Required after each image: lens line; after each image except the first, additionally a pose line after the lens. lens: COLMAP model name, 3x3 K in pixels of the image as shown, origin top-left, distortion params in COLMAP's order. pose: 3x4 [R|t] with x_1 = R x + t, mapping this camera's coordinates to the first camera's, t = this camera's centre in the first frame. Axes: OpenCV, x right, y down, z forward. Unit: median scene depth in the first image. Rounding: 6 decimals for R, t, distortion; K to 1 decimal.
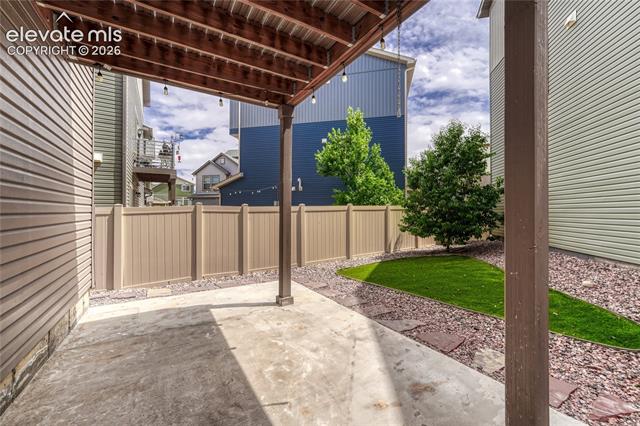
lens RADIAL K [[258.2, 0, 322.2], [0, 258.2, 211.1], [0, 0, 1]] dist [-0.001144, 0.000092]
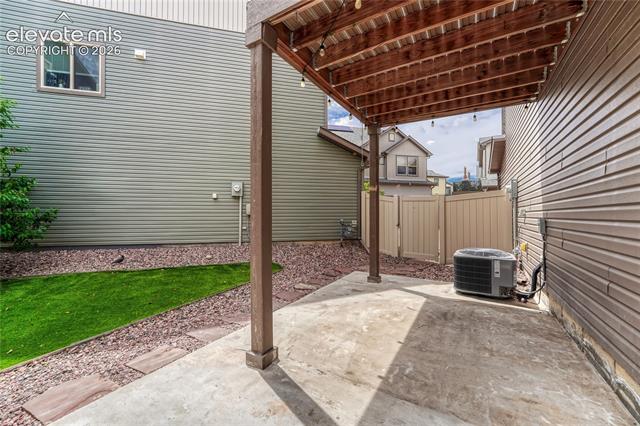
lens RADIAL K [[258.8, 0, 320.0], [0, 258.8, 213.0], [0, 0, 1]] dist [0.000450, 0.000060]
pose [[-0.452173, 0.005960, 0.891910, -0.336966], [-0.002829, 0.999963, -0.008116, 0.010885], [-0.891926, -0.006193, -0.452139, 0.529393]]
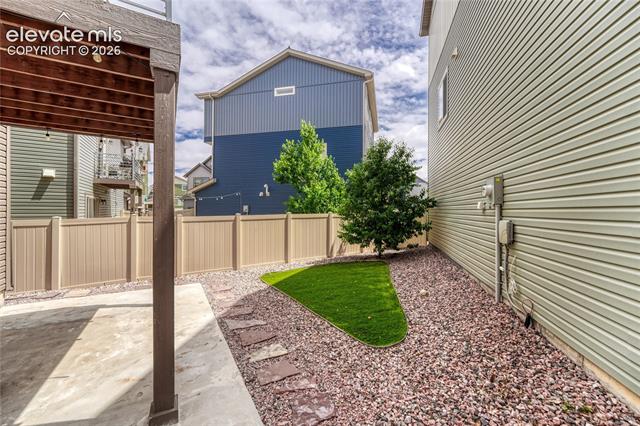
lens RADIAL K [[257.8, 0, 321.2], [0, 257.8, 211.2], [0, 0, 1]] dist [-0.001521, 0.004251]
pose [[0.999546, 0.006709, -0.029359, 0.284451], [-0.006492, 0.999951, 0.007479, -0.044496], [0.029408, -0.007285, 0.999541, -0.087180]]
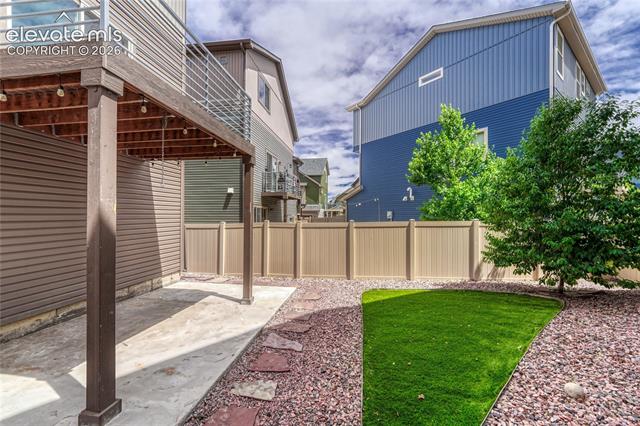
lens RADIAL K [[258.8, 0, 320.0], [0, 258.8, 213.0], [0, 0, 1]] dist [0.000450, 0.000060]
pose [[0.761123, -0.003825, -0.648597, 0.465752], [0.000126, 0.999983, -0.005749, -0.046775], [0.648608, 0.004294, 0.761110, 0.101349]]
